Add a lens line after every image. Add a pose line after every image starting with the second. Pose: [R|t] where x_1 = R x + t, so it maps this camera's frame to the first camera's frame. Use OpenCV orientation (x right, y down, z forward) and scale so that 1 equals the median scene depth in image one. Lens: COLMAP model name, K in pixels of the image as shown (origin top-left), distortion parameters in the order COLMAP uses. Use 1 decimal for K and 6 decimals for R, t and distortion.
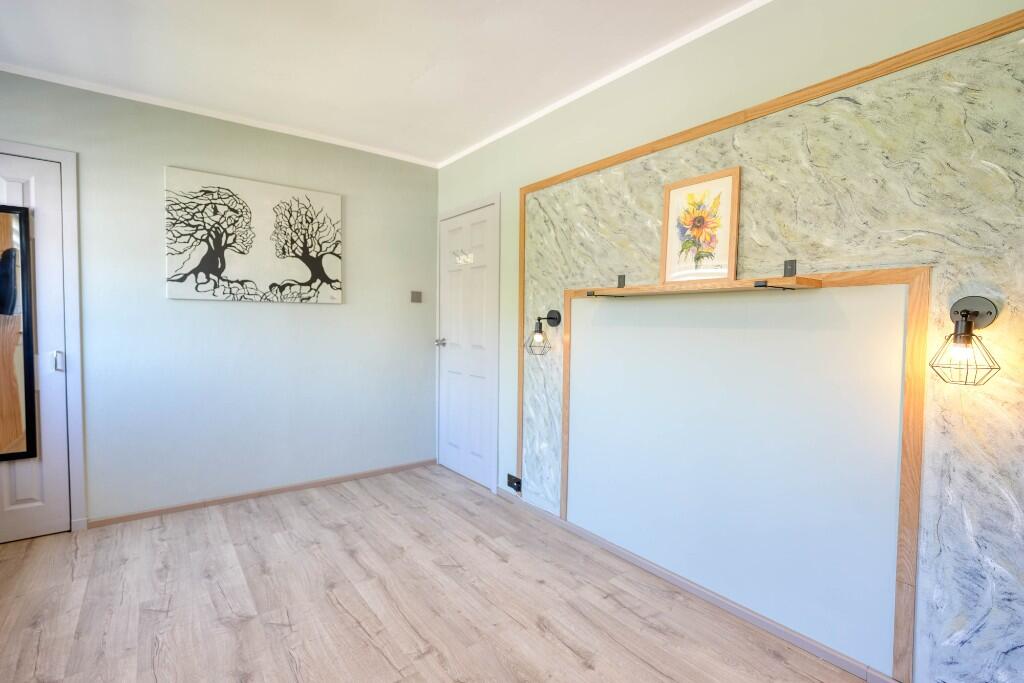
lens RADIAL K [[470.9, 0, 506.6], [0, 470.9, 340.4], [0, 0, 1]] dist [-0.014981, 0.001016]
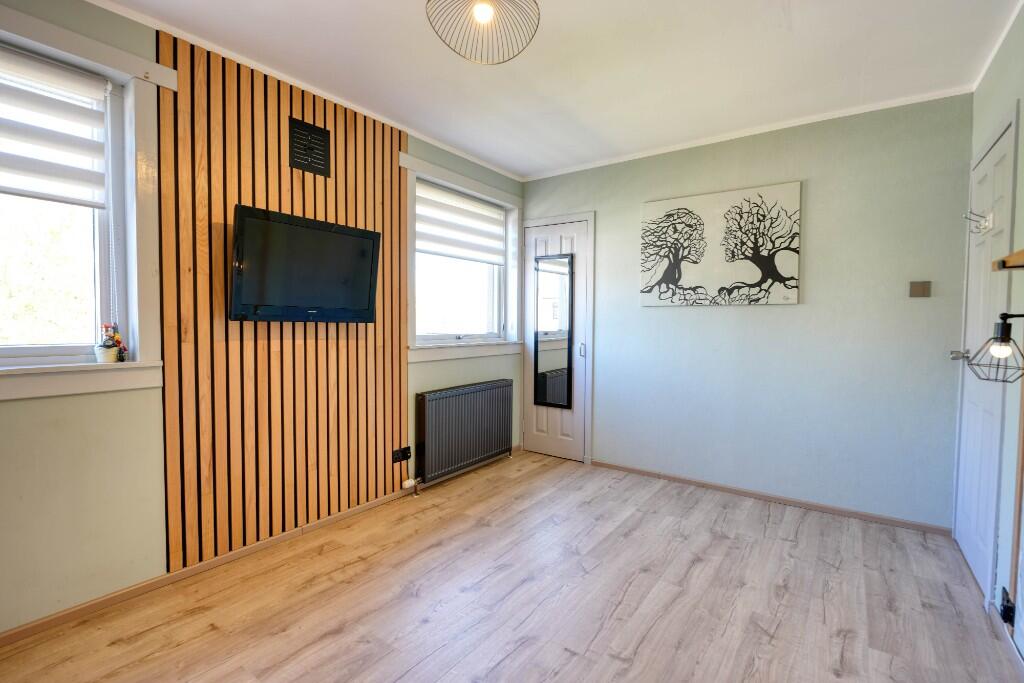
lens RADIAL K [[470.9, 0, 510.2], [0, 470.9, 339.6], [0, 0, 1]] dist [-0.014981, 0.001016]
pose [[0.293495, 0.026697, -0.955588, 0.422716], [-0.040150, 0.999072, 0.015581, -0.003971], [0.955117, 0.033794, 0.294295, 0.291240]]
